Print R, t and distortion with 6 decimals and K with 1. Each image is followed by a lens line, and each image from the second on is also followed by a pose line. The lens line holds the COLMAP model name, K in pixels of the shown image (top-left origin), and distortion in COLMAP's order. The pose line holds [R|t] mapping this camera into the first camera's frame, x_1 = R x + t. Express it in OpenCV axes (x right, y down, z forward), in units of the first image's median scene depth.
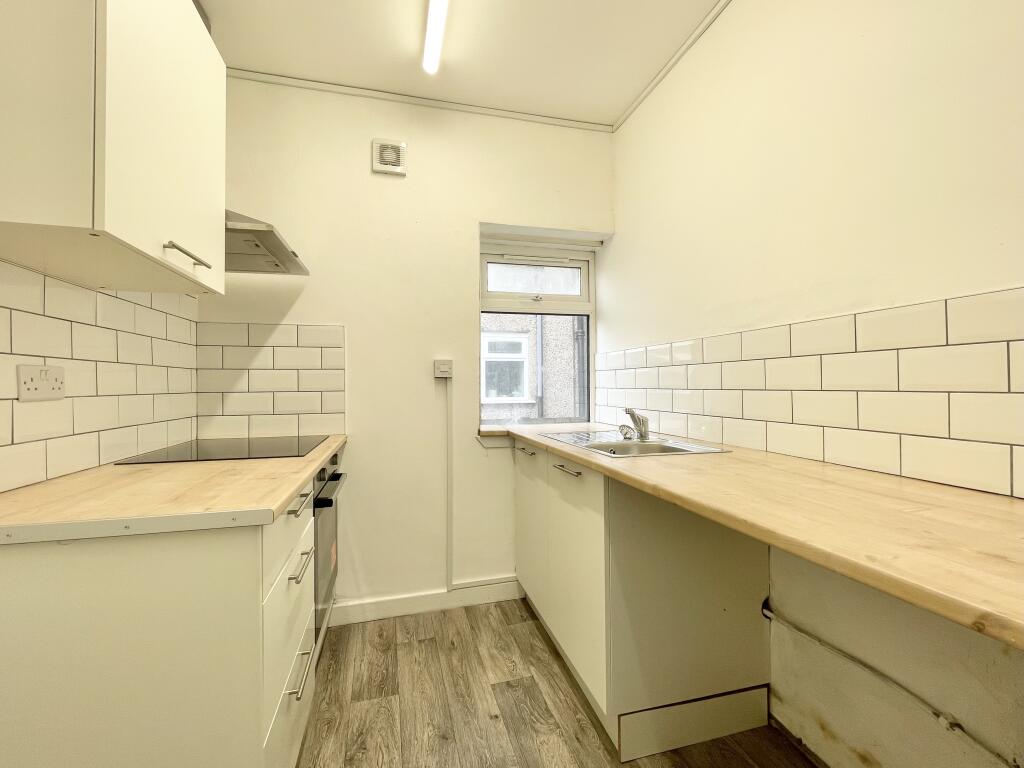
lens RADIAL K [[444.0, 0, 511.8], [0, 444.0, 381.3], [0, 0, 1]] dist [-0.001916, 0.000065]
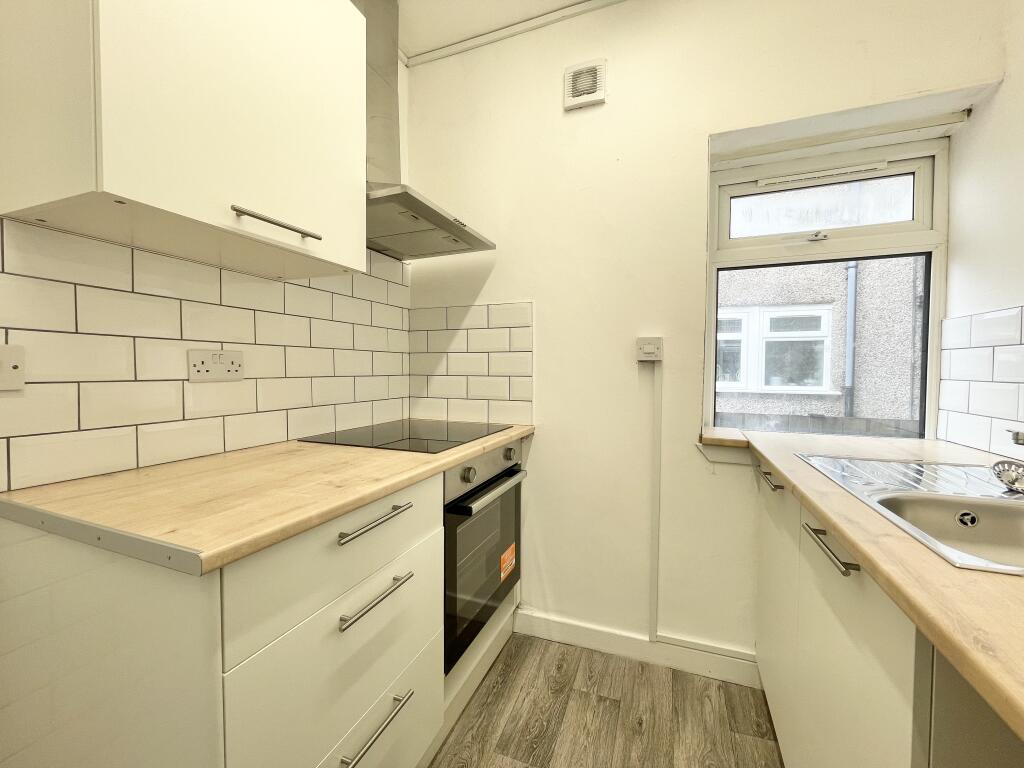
lens RADIAL K [[416.7, 0, 511.7], [0, 416.7, 381.6], [0, 0, 1]] dist [-0.000977, -0.000204]
pose [[0.802466, 0.029211, -0.595983, 0.085761], [-0.005536, 0.999122, 0.041516, -0.002090], [0.596672, -0.030016, 0.801923, 0.318800]]
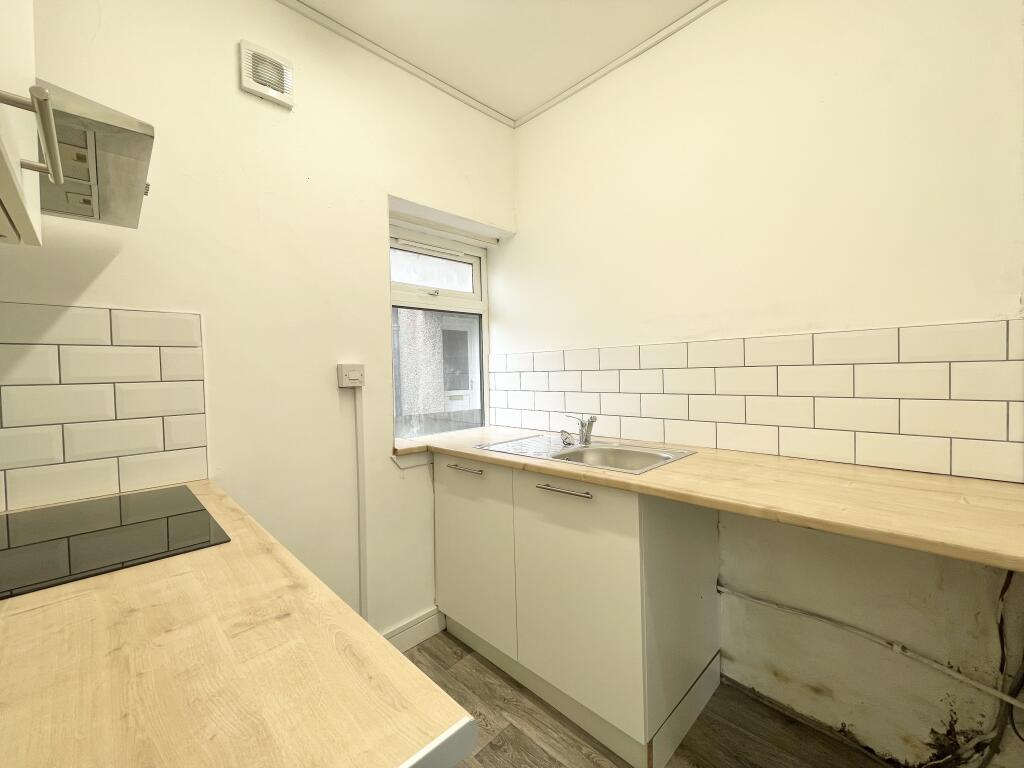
lens RADIAL K [[416.7, 0, 511.7], [0, 416.7, 381.6], [0, 0, 1]] dist [-0.000977, -0.000204]
pose [[0.867459, -0.025882, 0.496834, -0.293631], [0.014225, 0.999528, 0.027232, -0.036434], [-0.497305, -0.016555, 0.867418, 0.241211]]
